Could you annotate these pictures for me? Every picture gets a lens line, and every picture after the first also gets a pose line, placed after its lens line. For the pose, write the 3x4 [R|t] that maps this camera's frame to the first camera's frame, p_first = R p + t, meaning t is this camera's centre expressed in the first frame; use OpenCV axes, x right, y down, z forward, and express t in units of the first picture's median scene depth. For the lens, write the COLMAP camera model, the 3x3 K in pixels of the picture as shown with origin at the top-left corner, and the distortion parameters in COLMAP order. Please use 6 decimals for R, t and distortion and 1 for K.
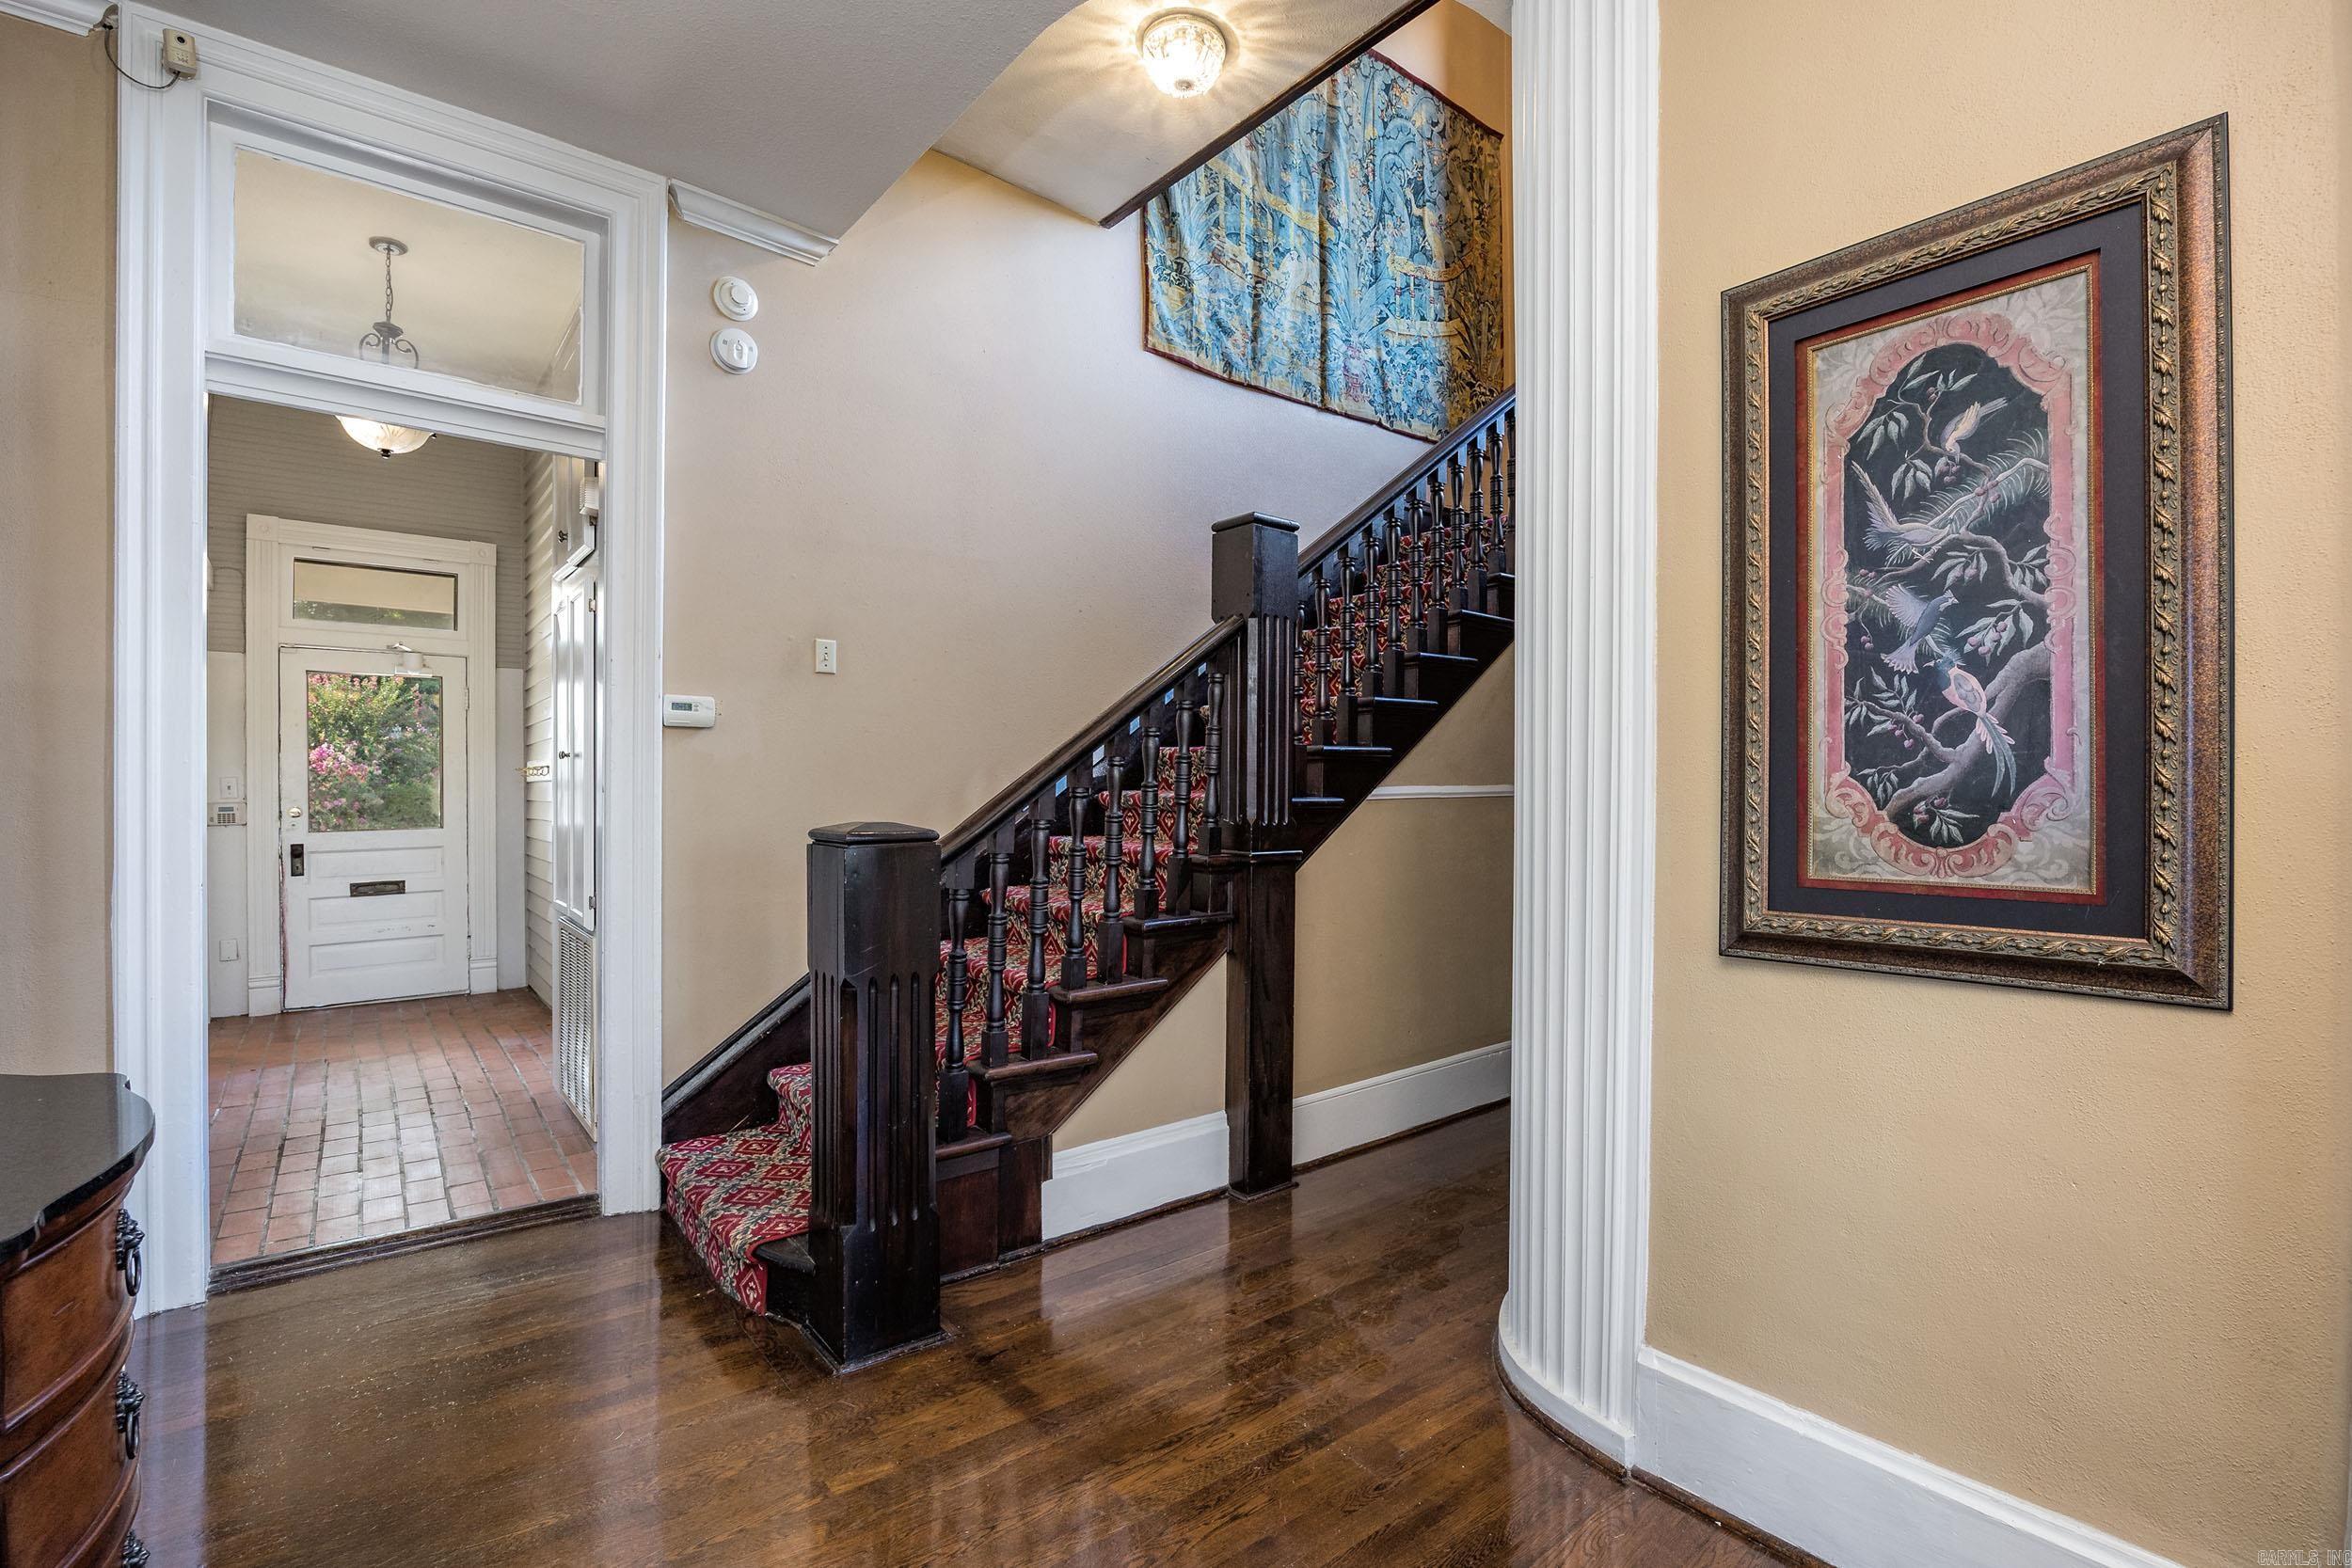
lens RADIAL K [[1082.0, 0, 1176.0], [0, 1082.0, 784.0], [0, 0, 1]] dist [0.000431, 0.000040]
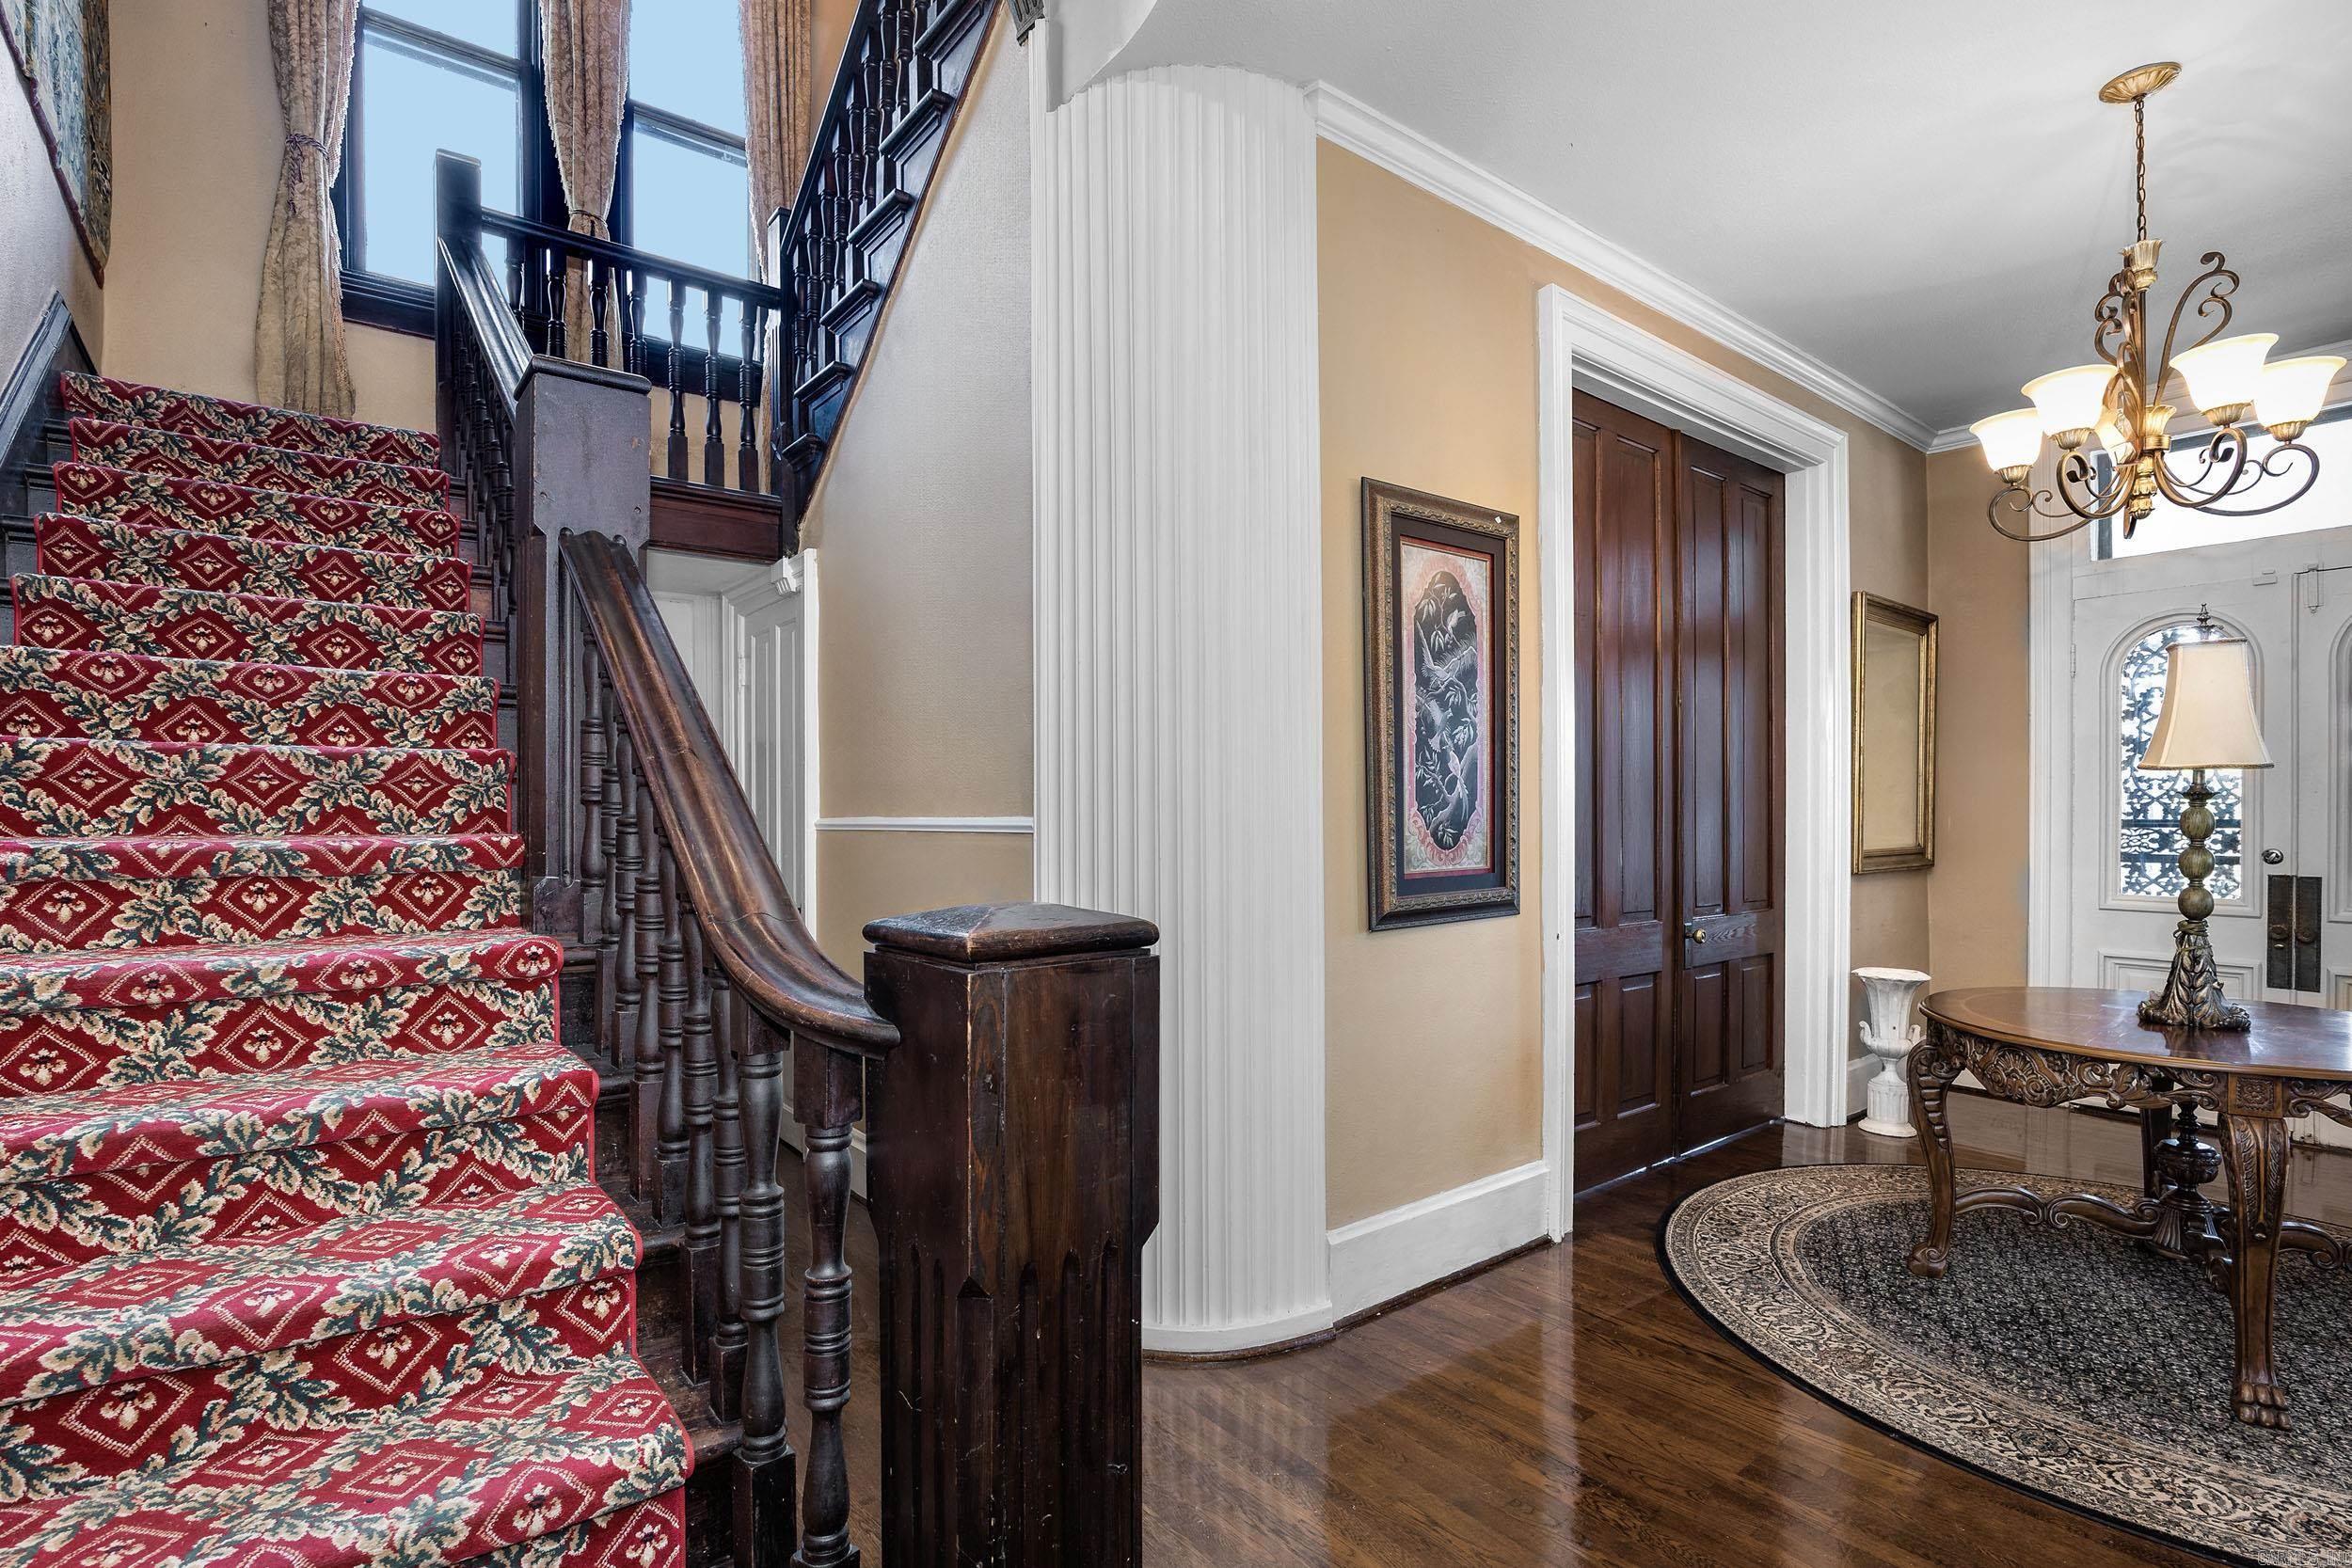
lens RADIAL K [[1104.3, 0, 1177.0], [0, 1104.3, 828.6], [0, 0, 1]] dist [-0.000267, -0.000030]
pose [[0.020590, -0.013323, 0.999699, -1.131234], [0.003865, 0.999905, 0.013246, -0.002993], [-0.999781, 0.003591, 0.020639, 1.395110]]
